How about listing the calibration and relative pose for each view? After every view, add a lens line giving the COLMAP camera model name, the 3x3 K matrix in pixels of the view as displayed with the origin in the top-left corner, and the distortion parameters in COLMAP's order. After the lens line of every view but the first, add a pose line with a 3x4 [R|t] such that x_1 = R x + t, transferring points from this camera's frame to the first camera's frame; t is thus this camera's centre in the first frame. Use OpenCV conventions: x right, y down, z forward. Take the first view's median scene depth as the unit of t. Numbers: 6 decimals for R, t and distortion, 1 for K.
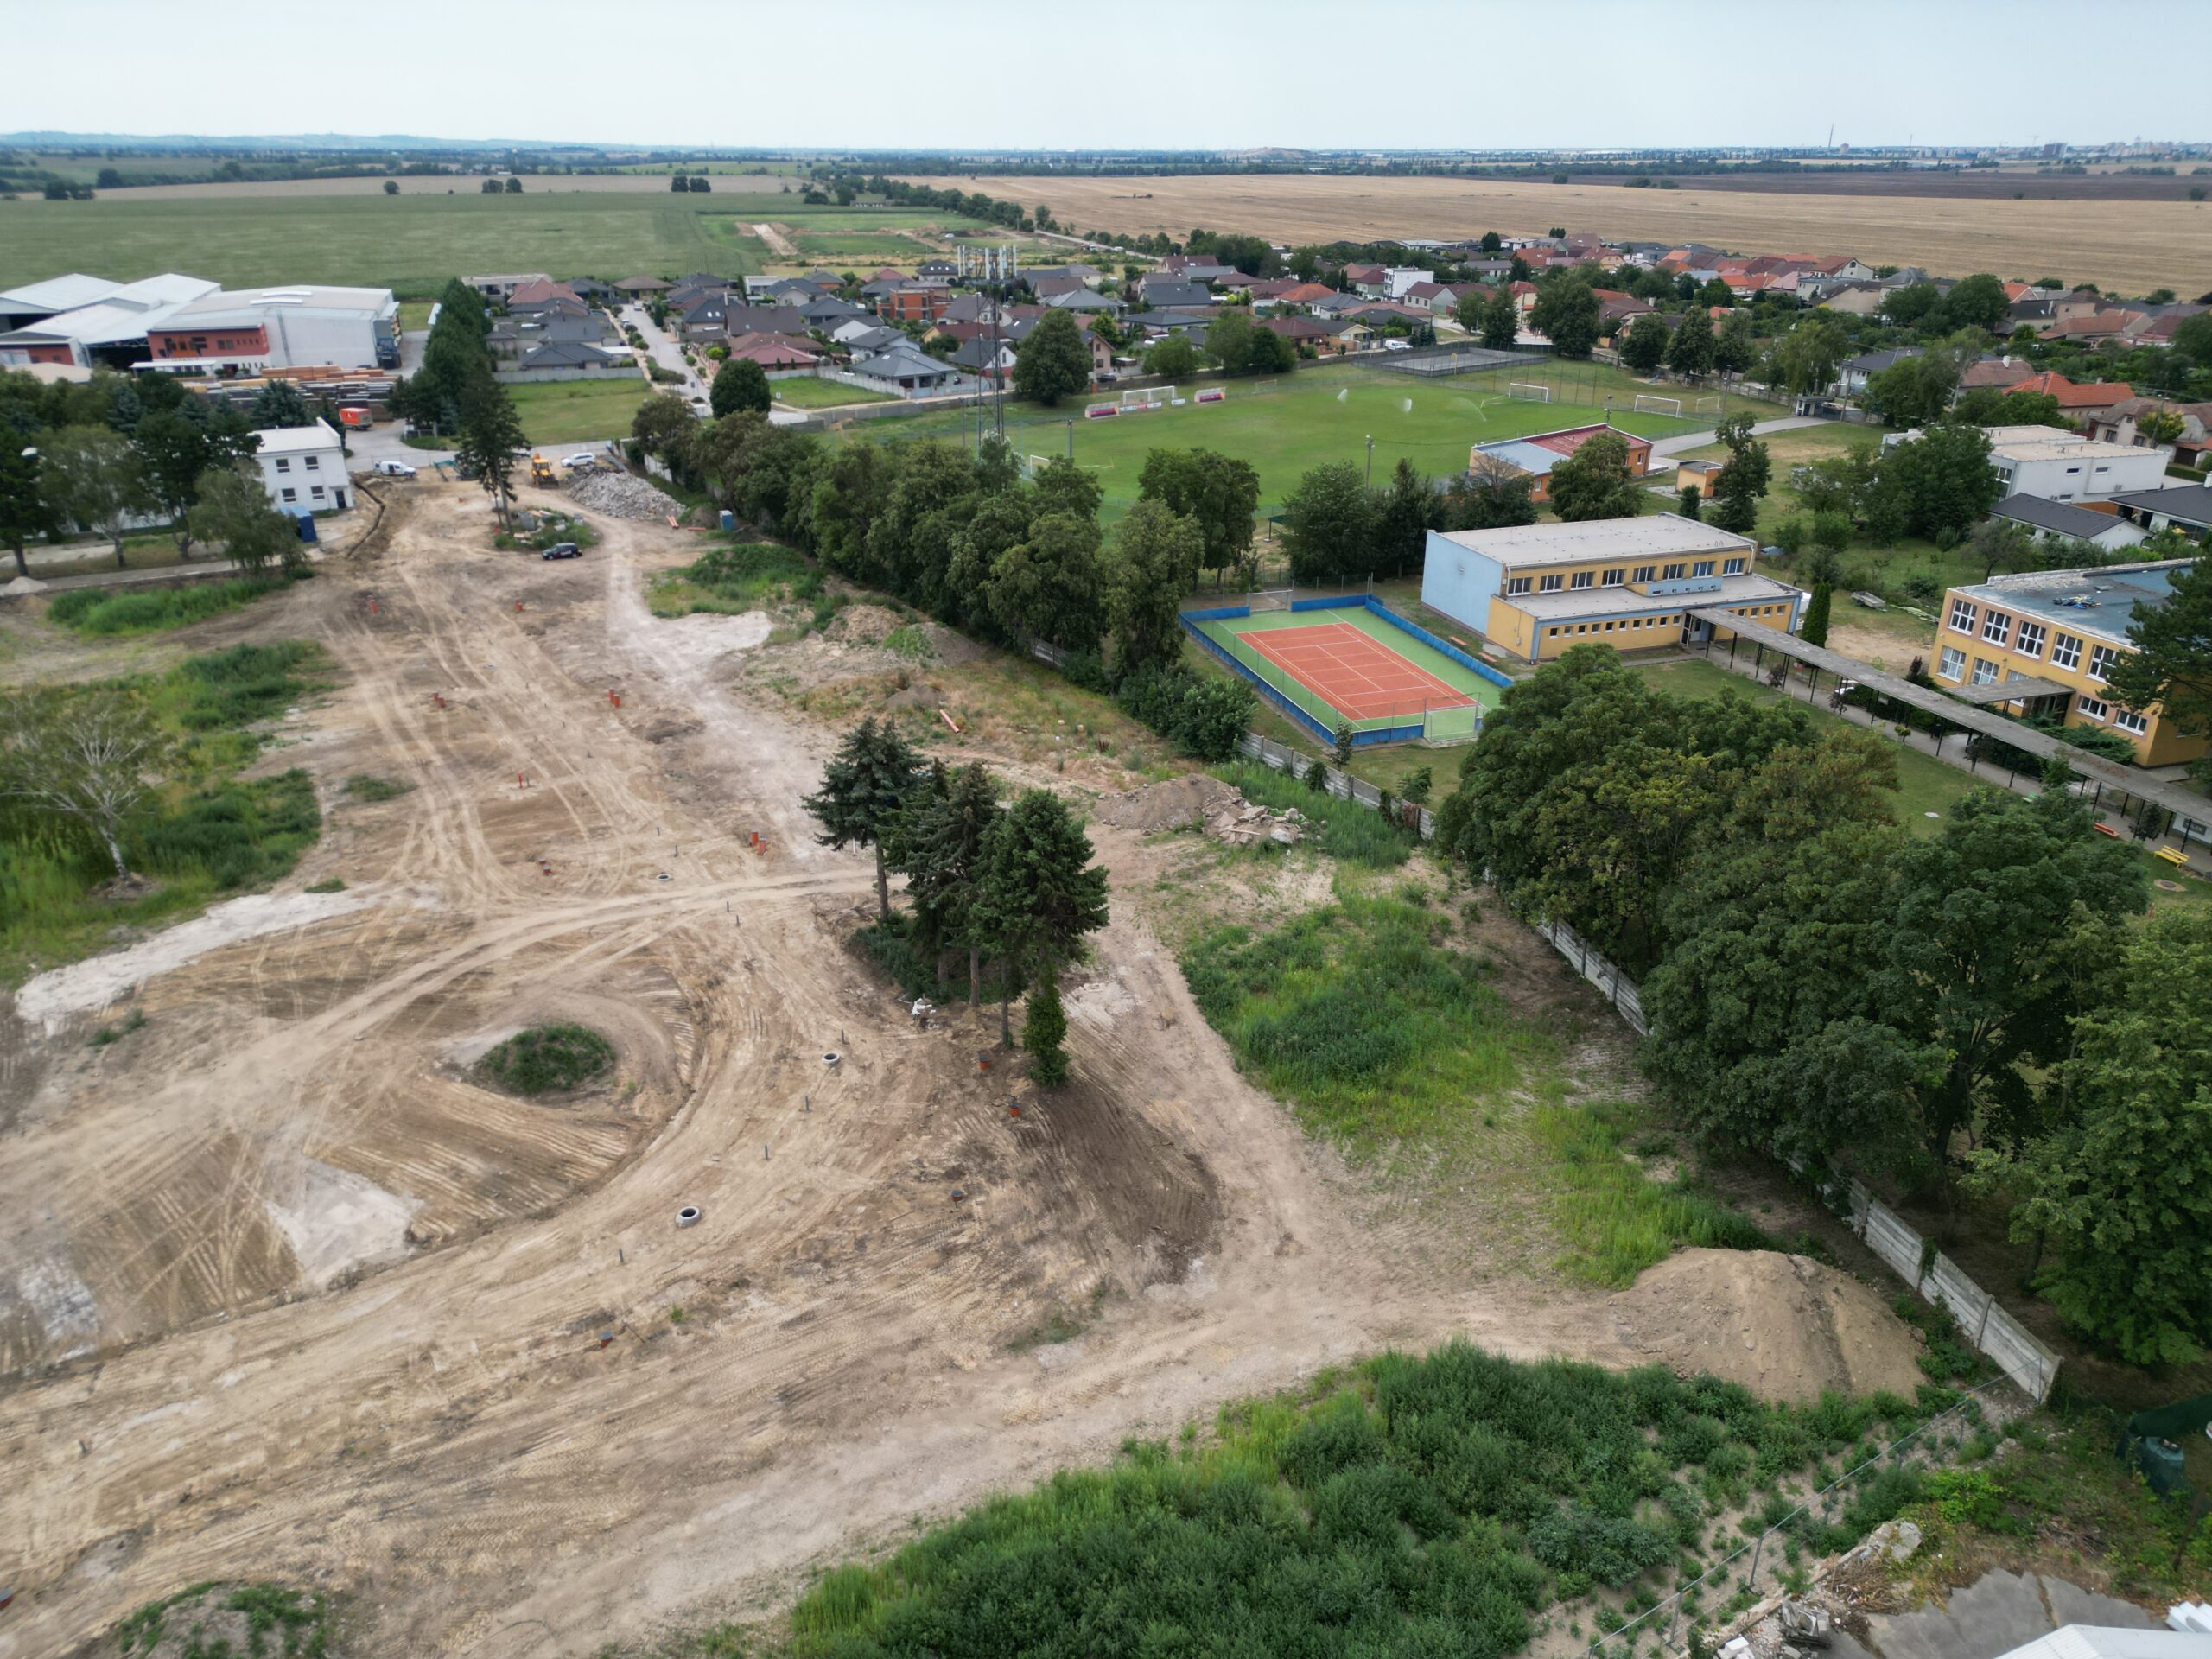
lens RADIAL K [[1548.7, 0, 1096.3], [0, 1548.7, 817.7], [0, 0, 1]] dist [0.078300, -0.076785]
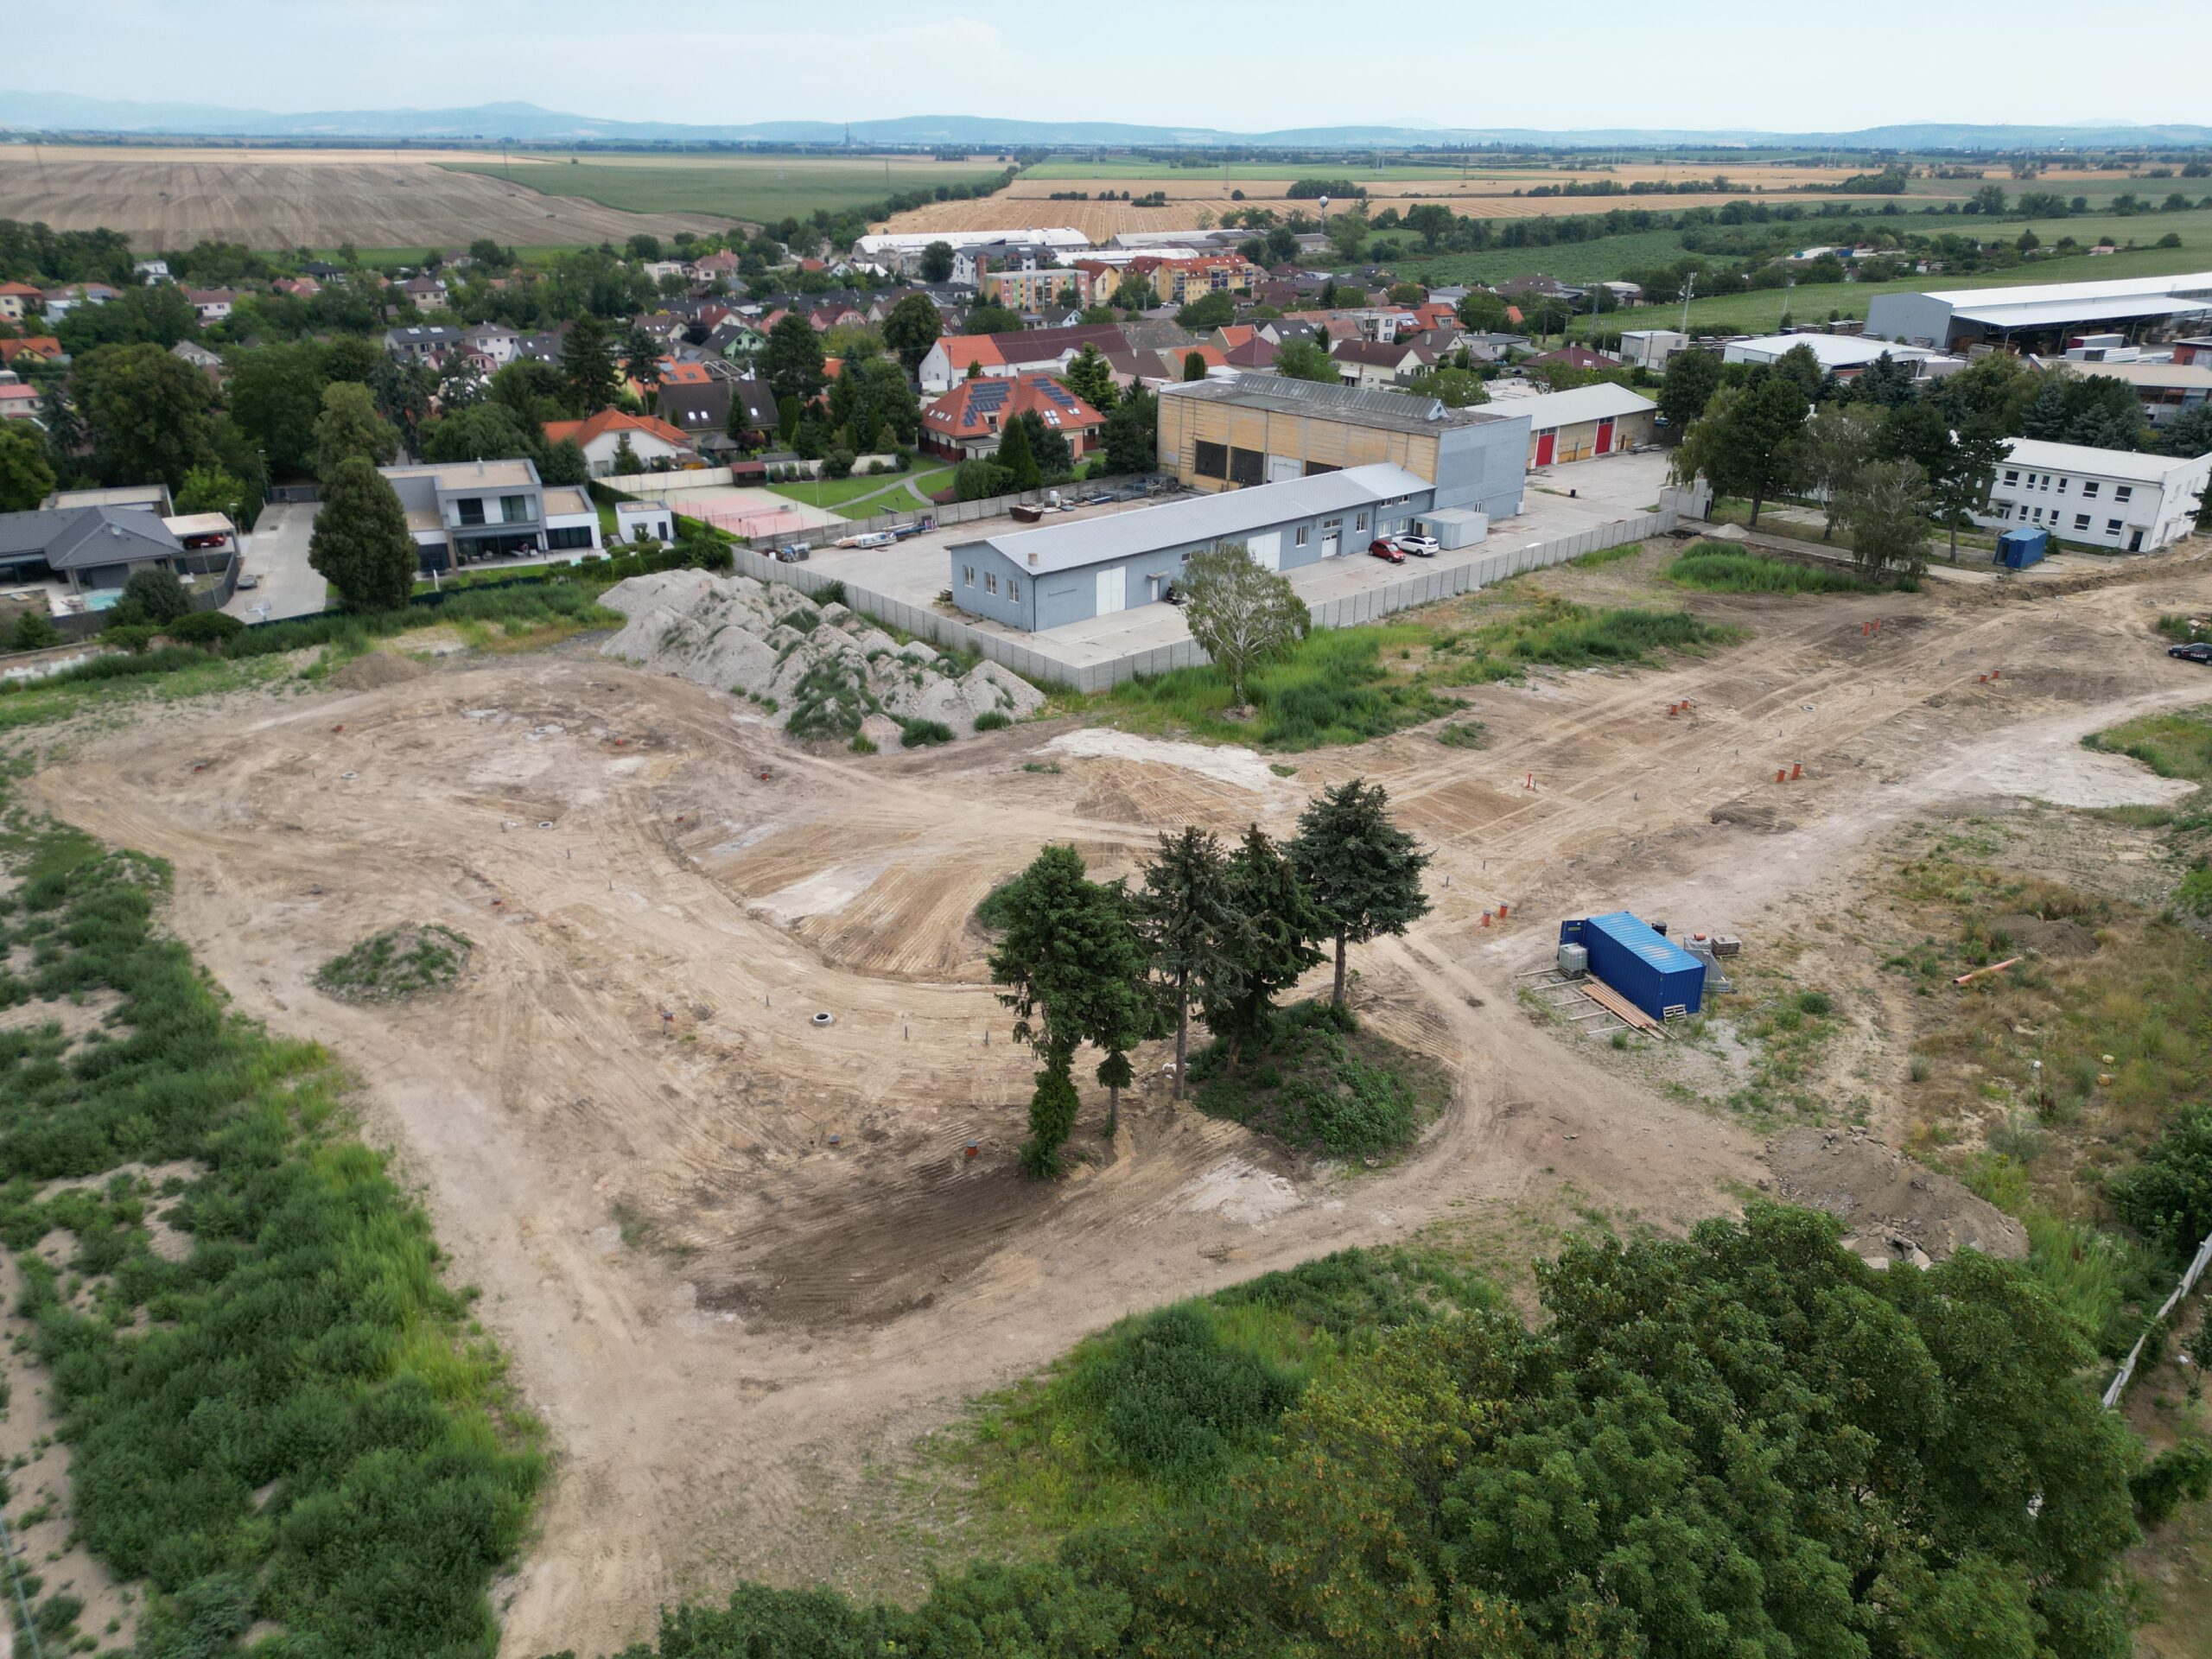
lens RADIAL K [[1548.7, 0, 1096.3], [0, 1548.7, 817.7], [0, 0, 1]] dist [0.078300, -0.076785]
pose [[0.164772, 0.392334, -0.904944, 0.386365], [-0.393784, 0.867359, 0.304339, -0.157627], [0.904314, 0.306207, 0.297411, 0.392524]]
